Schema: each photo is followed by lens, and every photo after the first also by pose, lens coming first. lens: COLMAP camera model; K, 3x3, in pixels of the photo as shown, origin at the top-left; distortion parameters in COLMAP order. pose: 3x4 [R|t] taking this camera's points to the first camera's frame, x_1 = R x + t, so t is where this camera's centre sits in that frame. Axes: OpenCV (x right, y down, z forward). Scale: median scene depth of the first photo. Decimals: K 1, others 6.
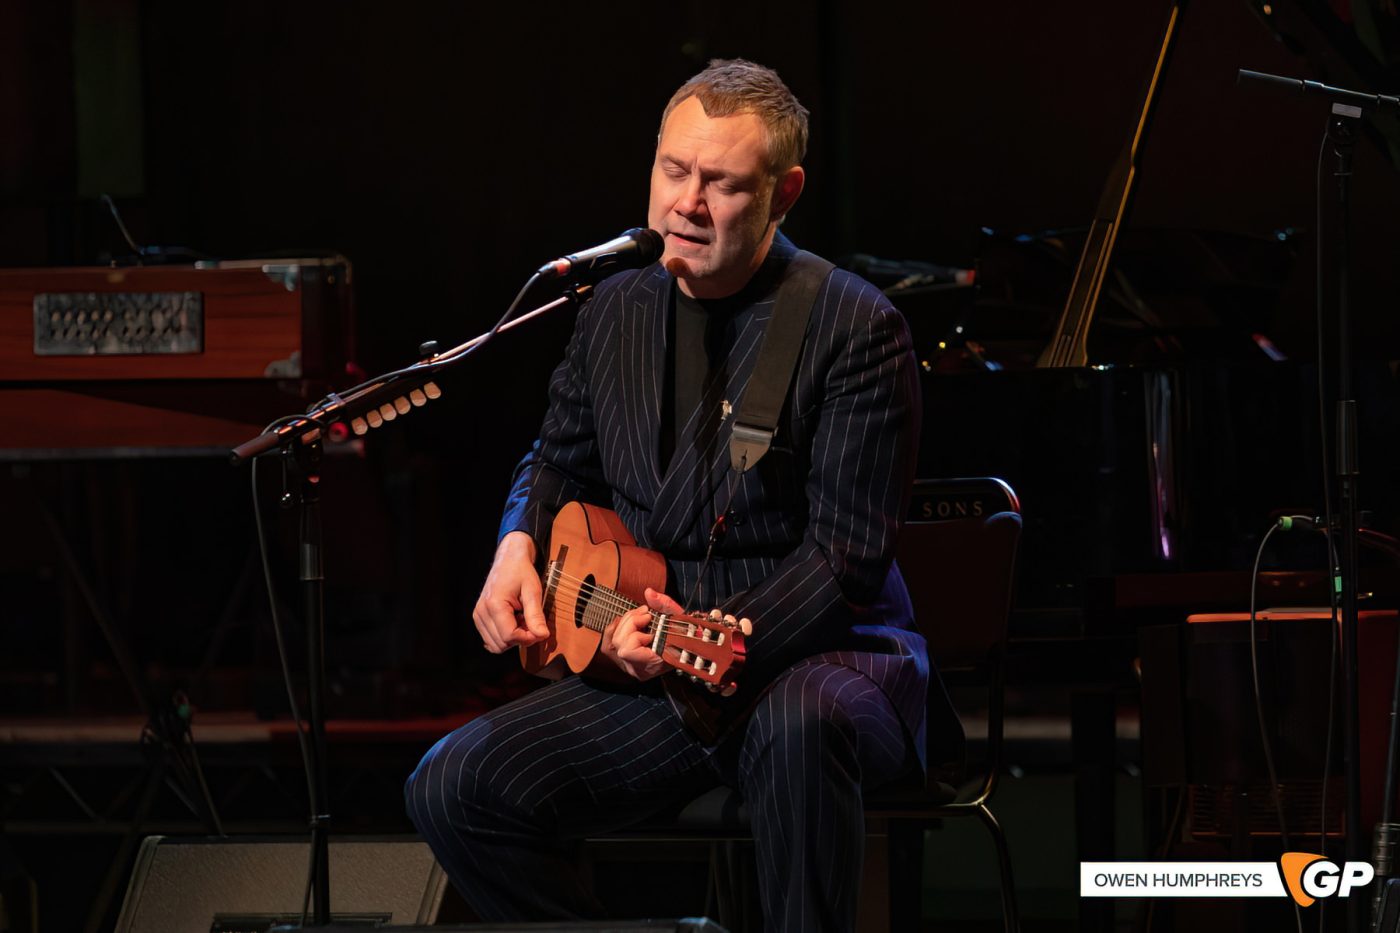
lens RADIAL K [[9697.0, 0, 700.0], [0, 9697.0, 466.5], [0, 0, 1]] dist [0.409492, -12.178445]
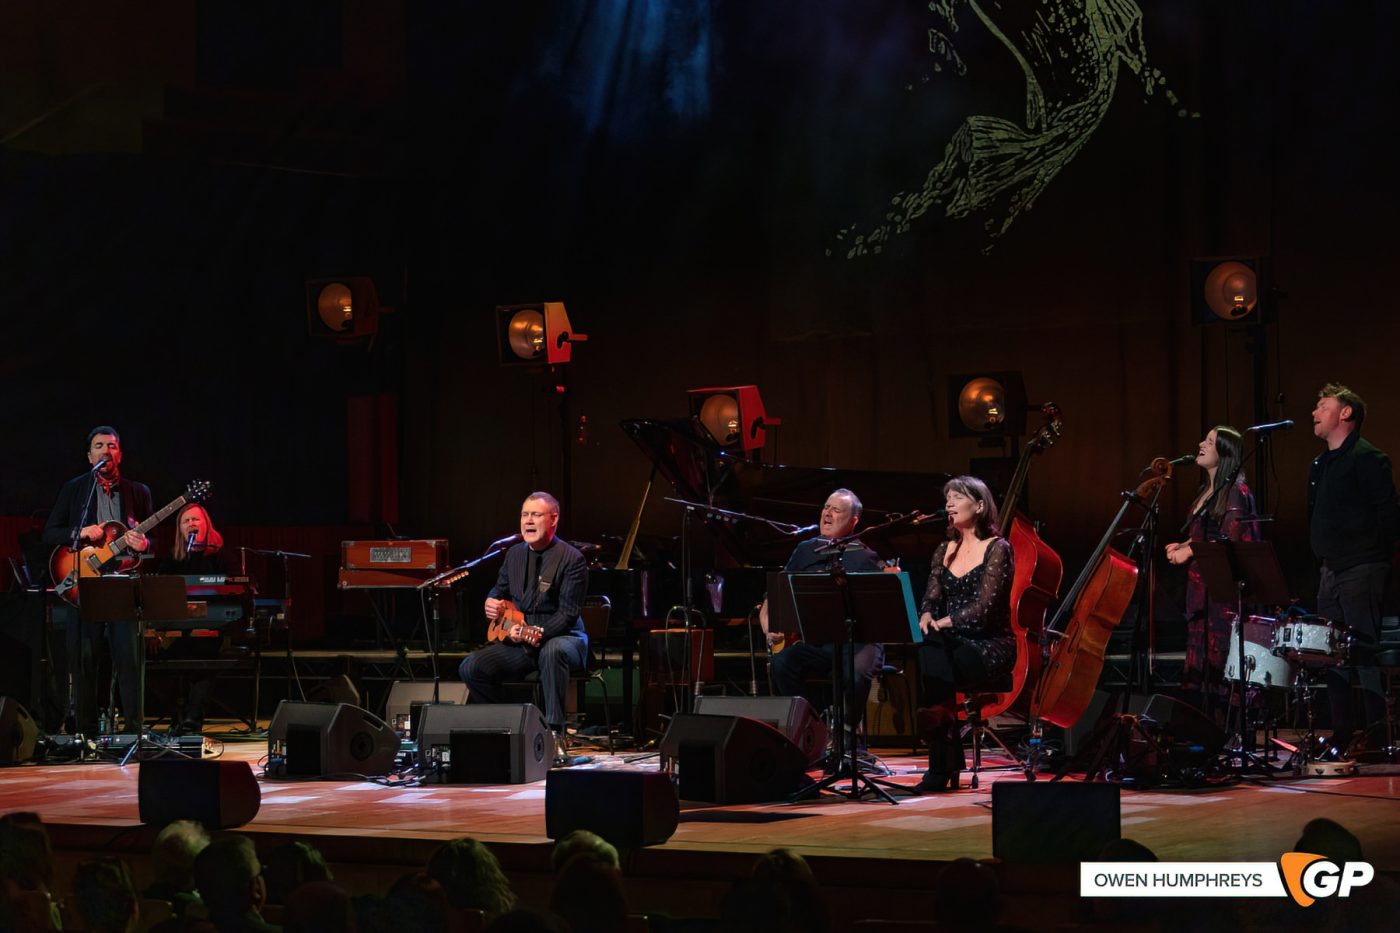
lens RADIAL K [[4537.8, 0, 700.0], [0, 4537.8, 466.5], [0, 0, 1]] dist [-0.055938, -0.170326]
pose [[0.999414, 0.018578, 0.028743, 0.014547], [-0.017529, 0.999186, -0.036329, 0.015364], [-0.029394, 0.035804, 0.998926, -0.920452]]
